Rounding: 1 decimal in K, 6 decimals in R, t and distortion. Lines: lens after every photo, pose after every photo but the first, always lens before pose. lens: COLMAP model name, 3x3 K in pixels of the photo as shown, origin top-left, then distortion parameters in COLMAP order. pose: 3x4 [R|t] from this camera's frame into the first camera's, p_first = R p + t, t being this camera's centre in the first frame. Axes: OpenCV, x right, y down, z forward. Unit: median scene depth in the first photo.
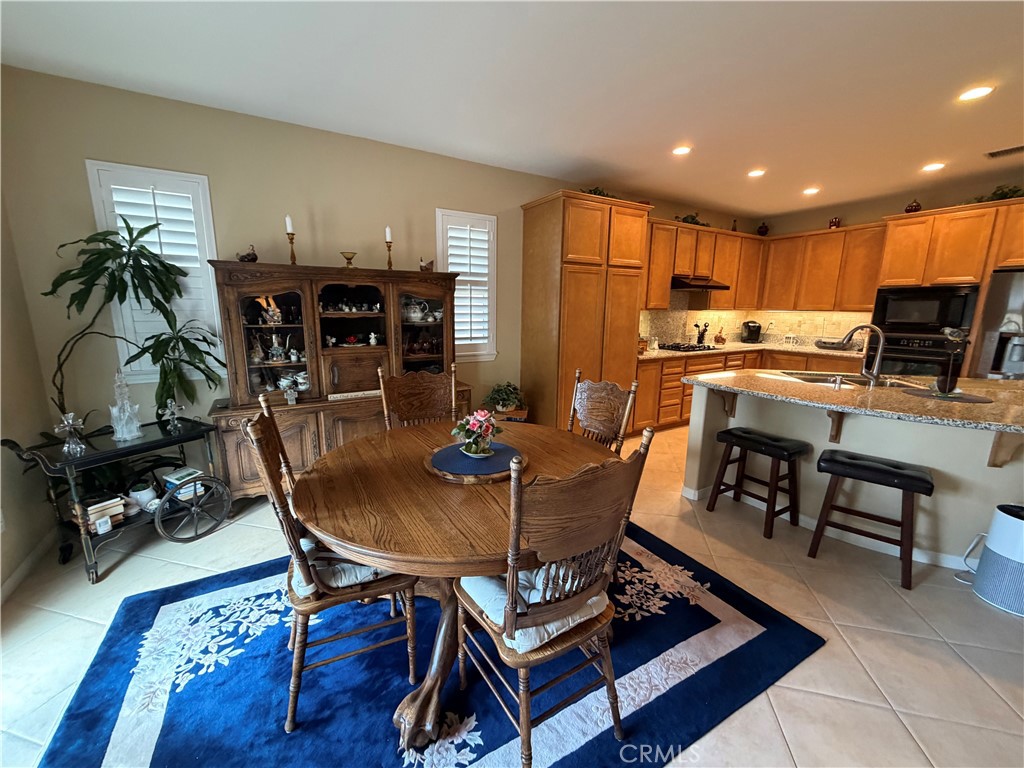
lens RADIAL K [[404.1, 0, 511.6], [0, 404.1, 387.5], [0, 0, 1]] dist [-0.003755, -0.001272]
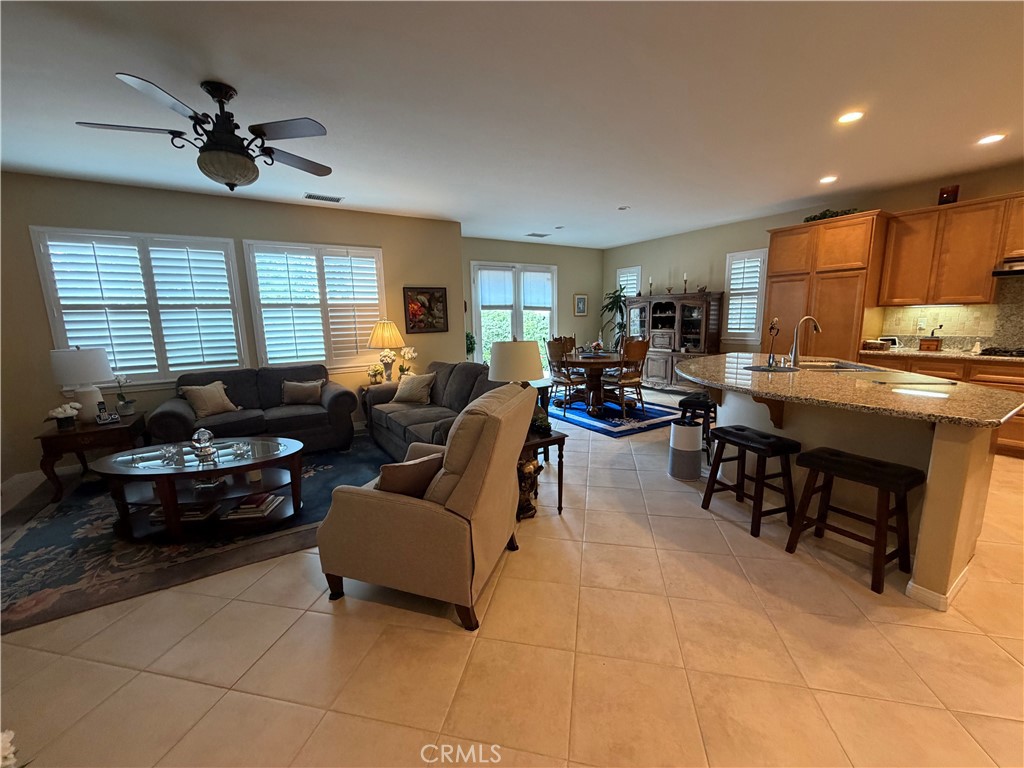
lens RADIAL K [[404.1, 0, 507.2], [0, 404.1, 385.6], [0, 0, 1]] dist [-0.003755, -0.001272]
pose [[0.042457, 0.153214, -0.987281, 1.592226], [-0.169842, 0.974895, 0.143988, 0.023475], [0.984556, 0.161568, 0.067414, 0.034880]]
